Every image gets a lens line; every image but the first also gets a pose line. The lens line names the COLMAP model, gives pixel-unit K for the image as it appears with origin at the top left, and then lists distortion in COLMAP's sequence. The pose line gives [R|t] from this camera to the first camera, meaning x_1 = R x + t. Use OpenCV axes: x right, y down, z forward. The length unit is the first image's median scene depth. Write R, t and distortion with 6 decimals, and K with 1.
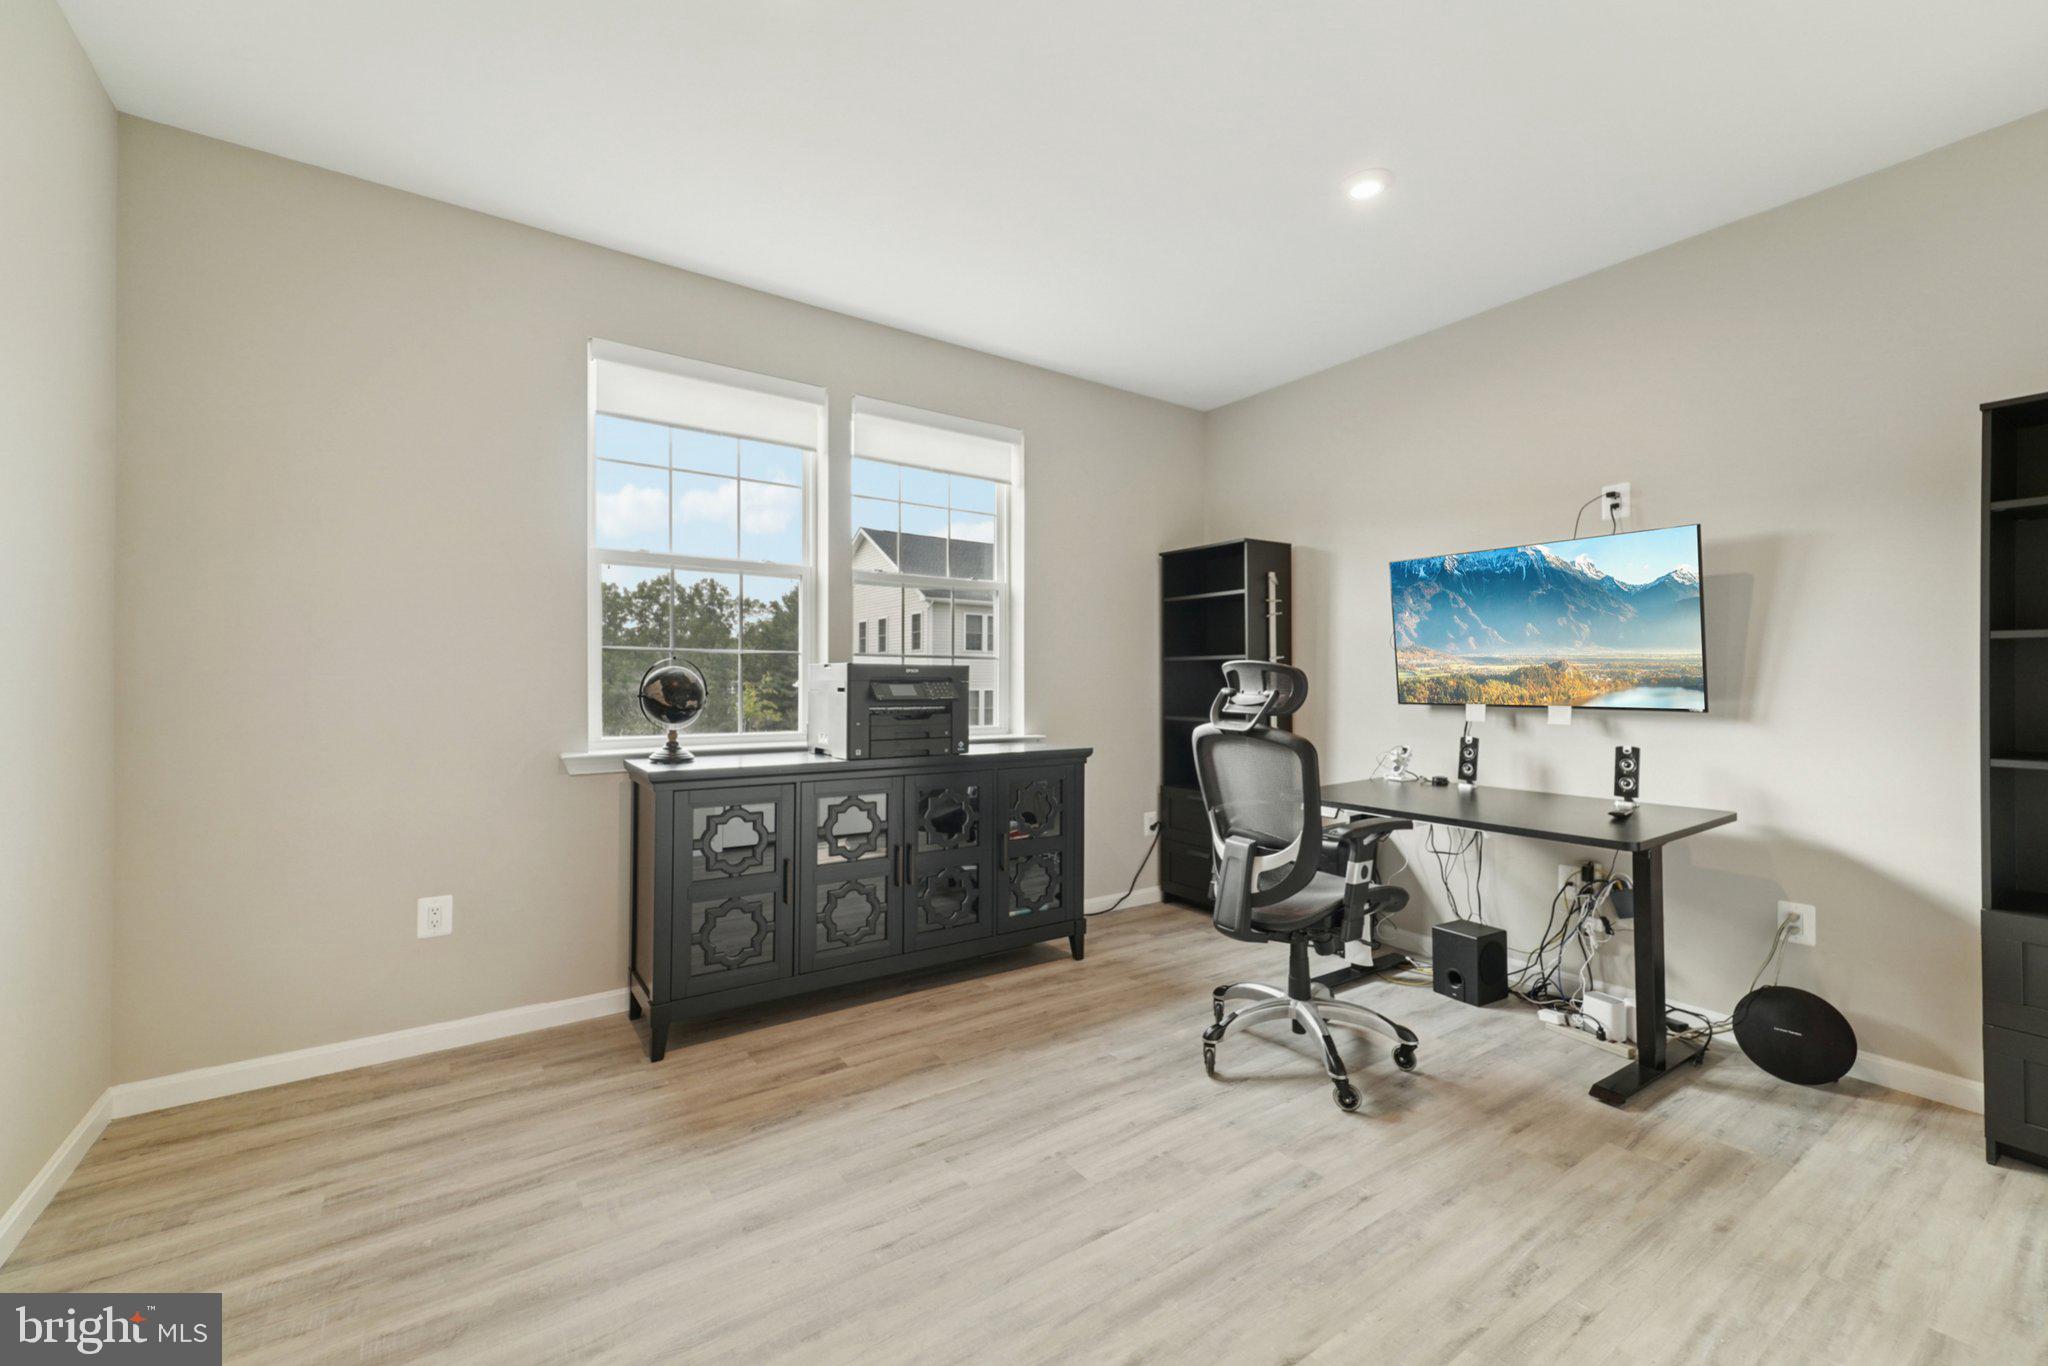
lens RADIAL K [[843.2, 0, 1032.7], [0, 843.2, 676.6], [0, 0, 1]] dist [0.008253, 0.000180]
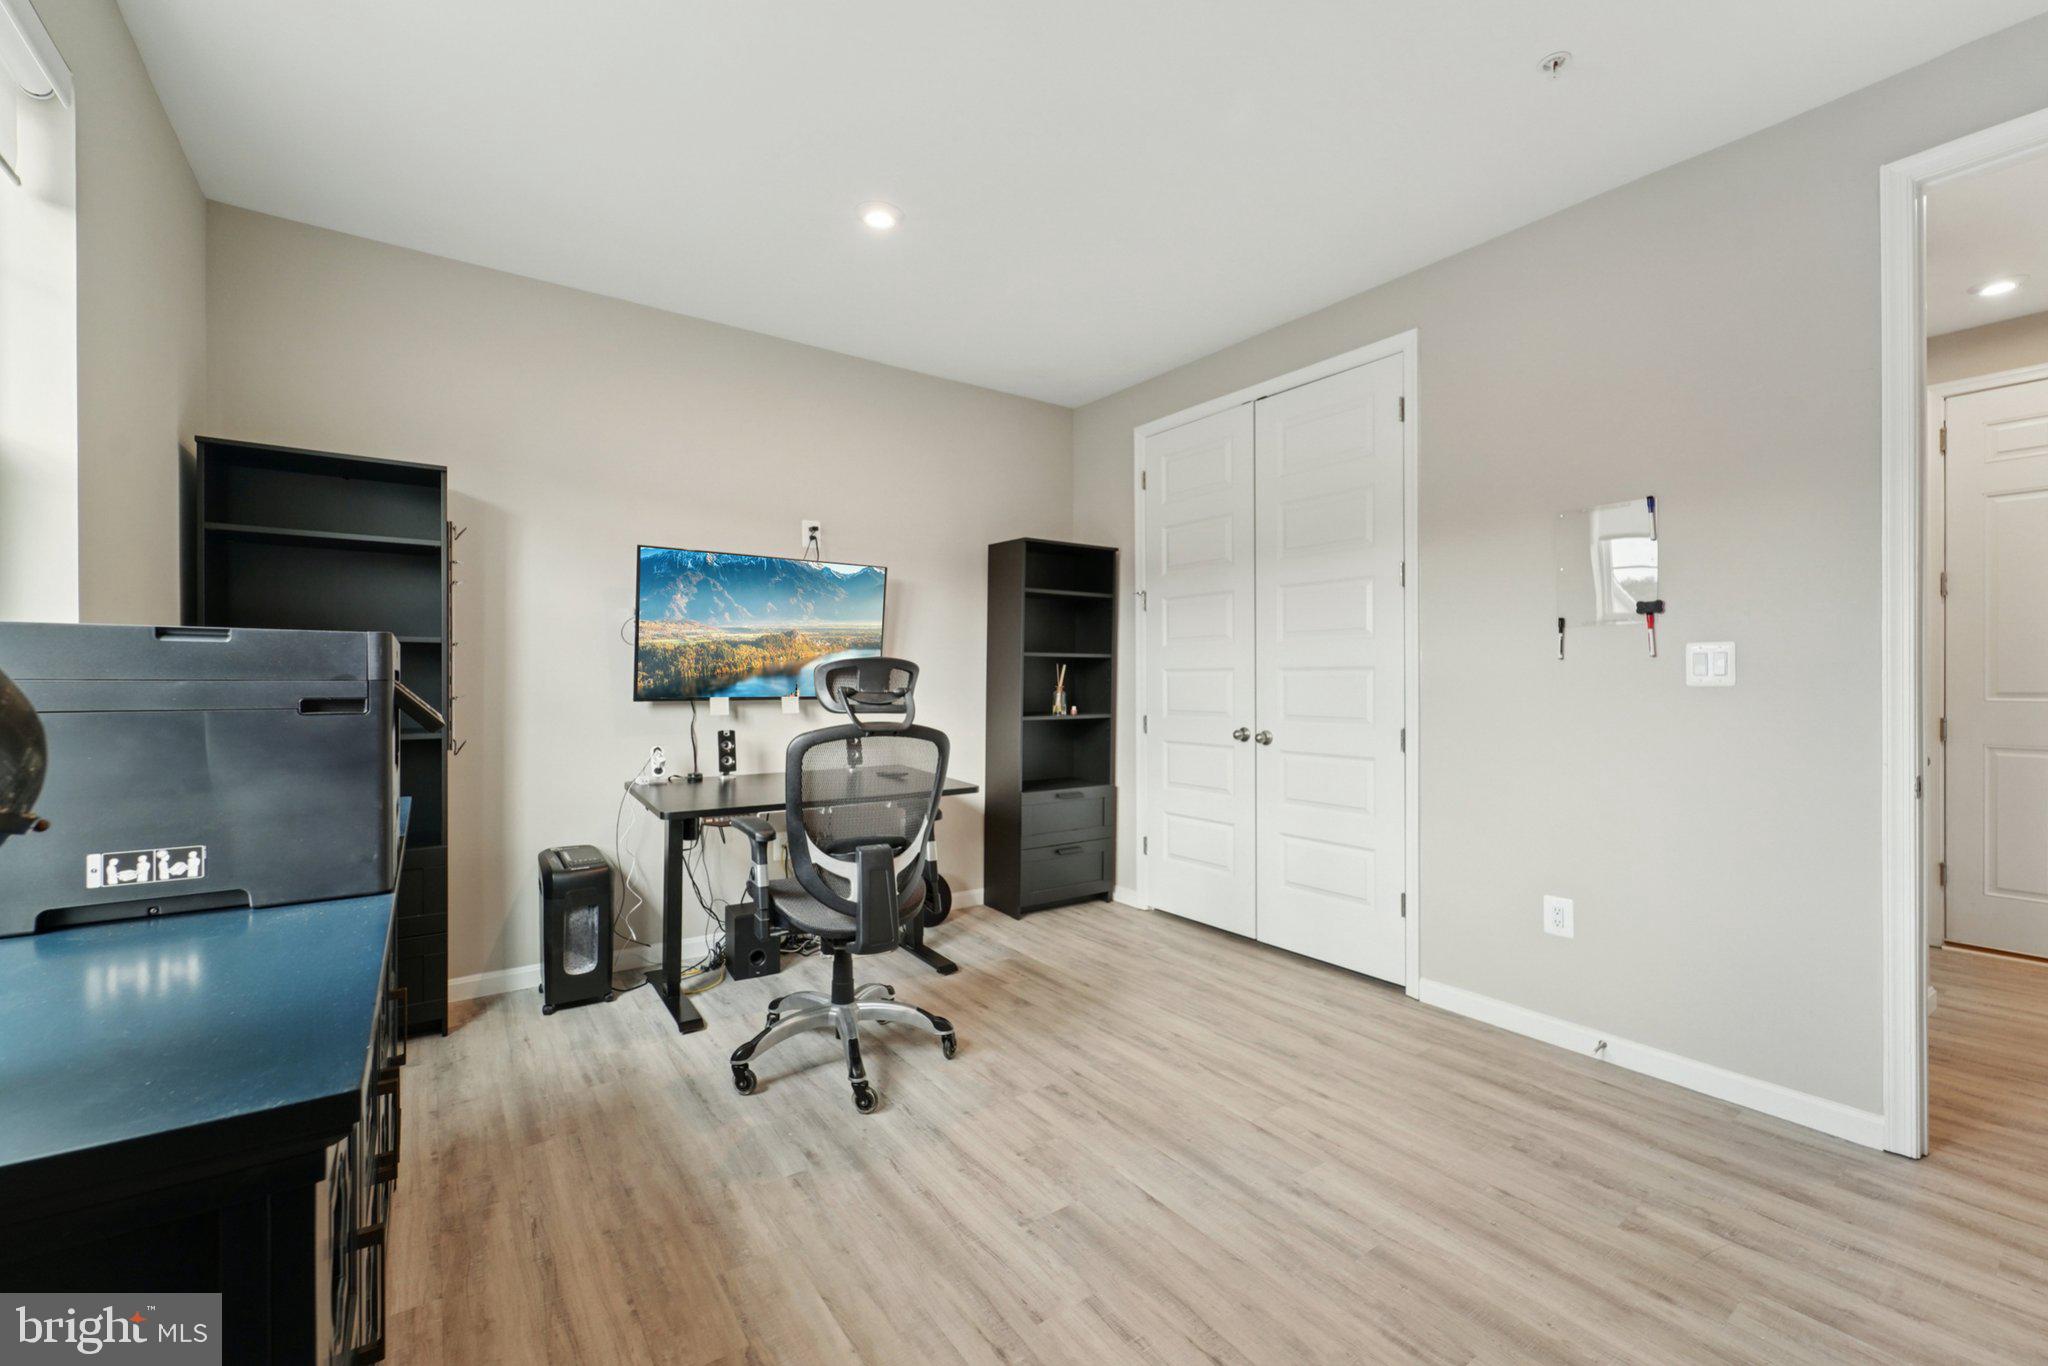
lens RADIAL K [[843.2, 0, 1034.3], [0, 843.2, 674.7], [0, 0, 1]] dist [0.008253, 0.000180]
pose [[-0.016701, -0.003163, 0.999856, -0.731890], [-0.009518, 0.999950, 0.003004, -0.004299], [-0.999815, -0.009466, -0.016730, 0.877052]]
